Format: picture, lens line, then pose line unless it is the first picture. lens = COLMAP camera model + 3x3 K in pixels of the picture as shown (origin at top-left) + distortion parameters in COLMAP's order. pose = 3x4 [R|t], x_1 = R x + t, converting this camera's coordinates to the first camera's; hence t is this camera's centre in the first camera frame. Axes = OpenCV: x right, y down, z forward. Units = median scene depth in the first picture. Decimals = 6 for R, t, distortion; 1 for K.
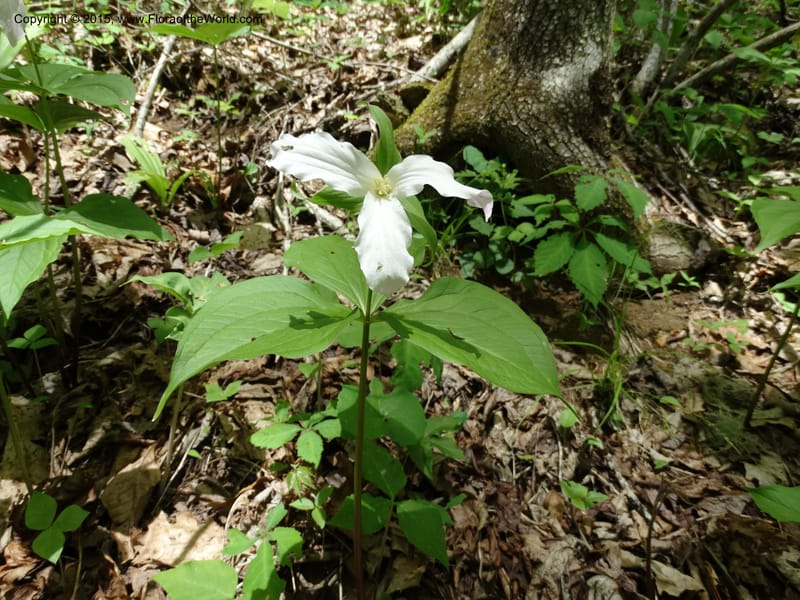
lens RADIAL K [[591.0, 0, 396.2], [0, 591.0, 285.2], [0, 0, 1]] dist [0.006973, 0.000607]
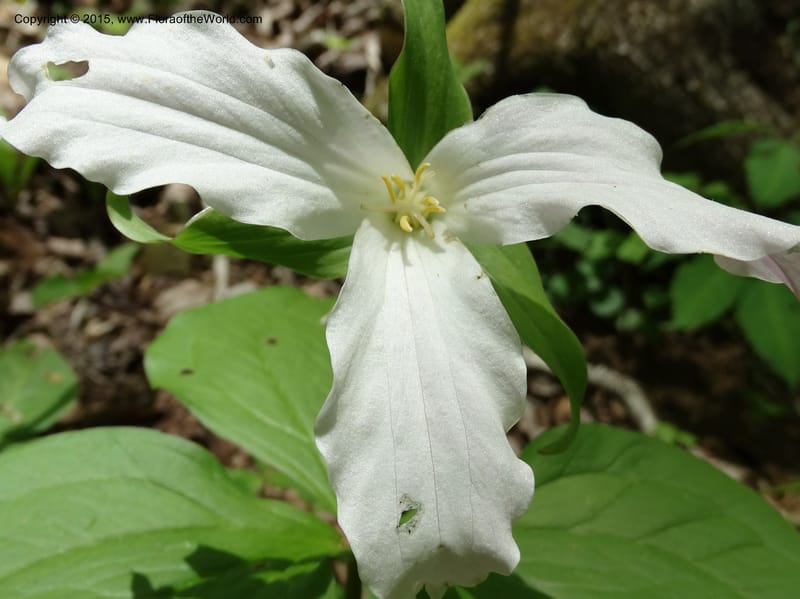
lens RADIAL K [[884.2, 0, 401.0], [0, 884.2, 275.4], [0, 0, 1]] dist [0.039503, -0.002190]
pose [[0.999977, -0.001460, -0.006552, -0.009395], [0.001259, 0.999531, -0.030586, -0.041555], [0.006593, 0.030577, 0.999511, 0.199601]]
